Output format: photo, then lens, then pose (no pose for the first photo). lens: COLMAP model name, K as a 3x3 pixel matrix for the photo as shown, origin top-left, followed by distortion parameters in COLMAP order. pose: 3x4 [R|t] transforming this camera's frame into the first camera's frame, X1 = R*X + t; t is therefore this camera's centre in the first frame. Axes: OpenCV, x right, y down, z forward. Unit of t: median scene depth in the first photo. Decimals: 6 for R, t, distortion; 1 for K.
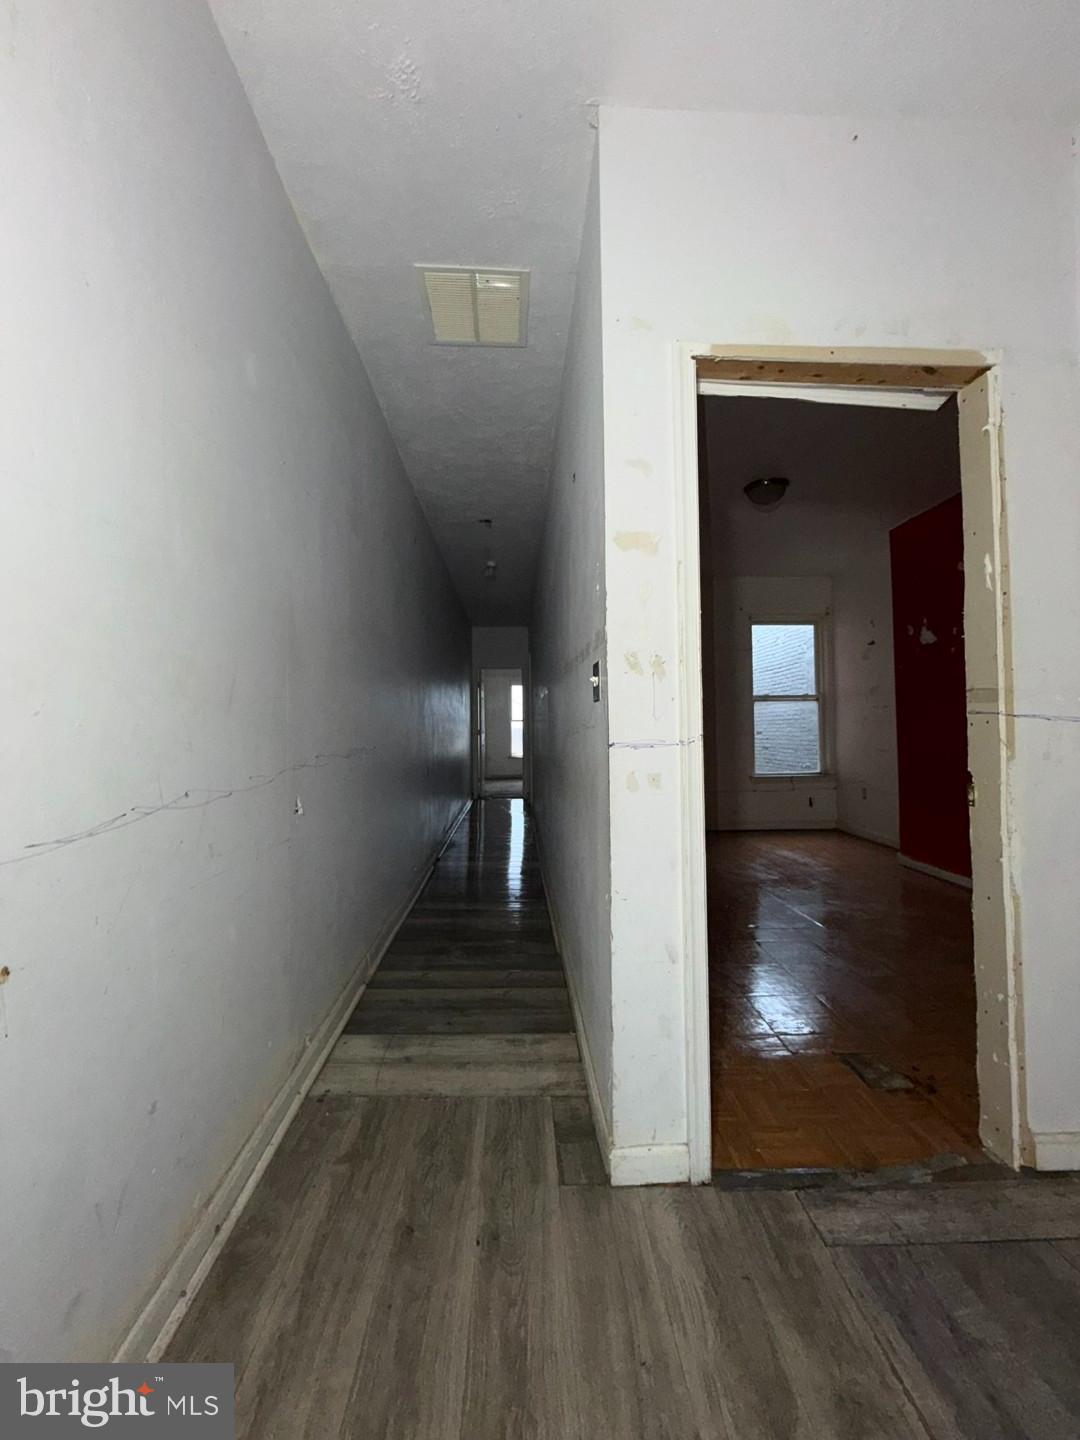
lens RADIAL K [[572.6, 0, 538.8], [0, 572.6, 715.6], [0, 0, 1]] dist [0.000661, -0.000173]
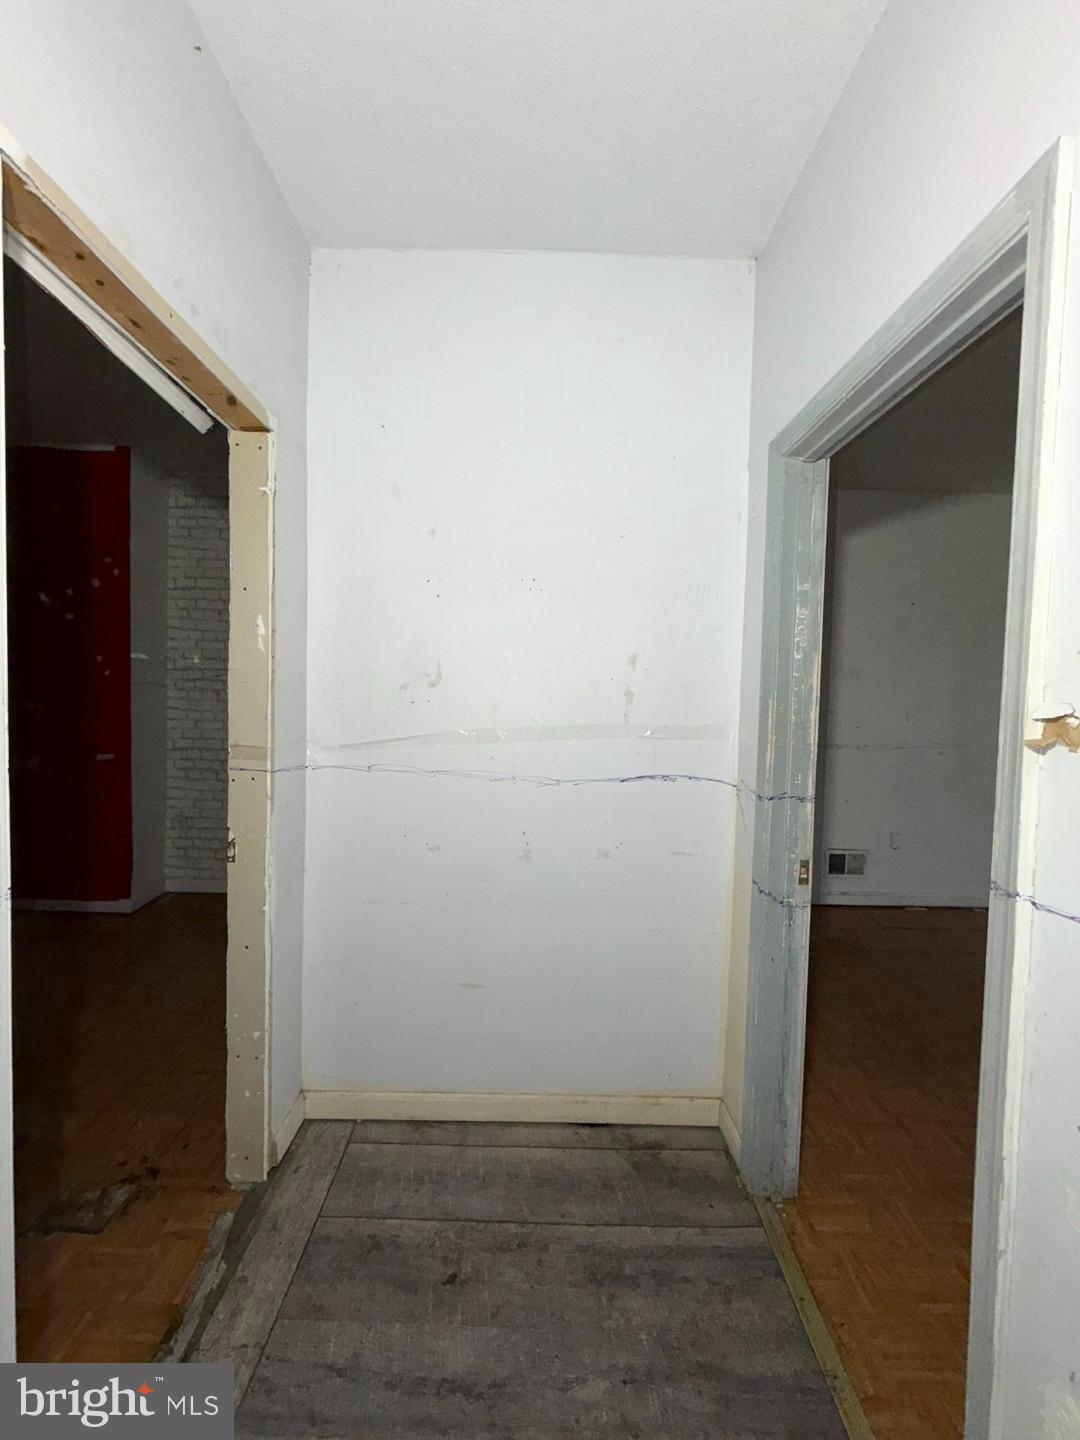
lens RADIAL K [[572.6, 0, 538.7], [0, 572.6, 715.4], [0, 0, 1]] dist [0.000661, -0.000173]
pose [[0.033377, -0.033269, 0.998889, -0.220605], [-0.045587, 0.998355, 0.034774, -0.162575], [-0.998403, -0.046697, 0.031805, 0.468574]]
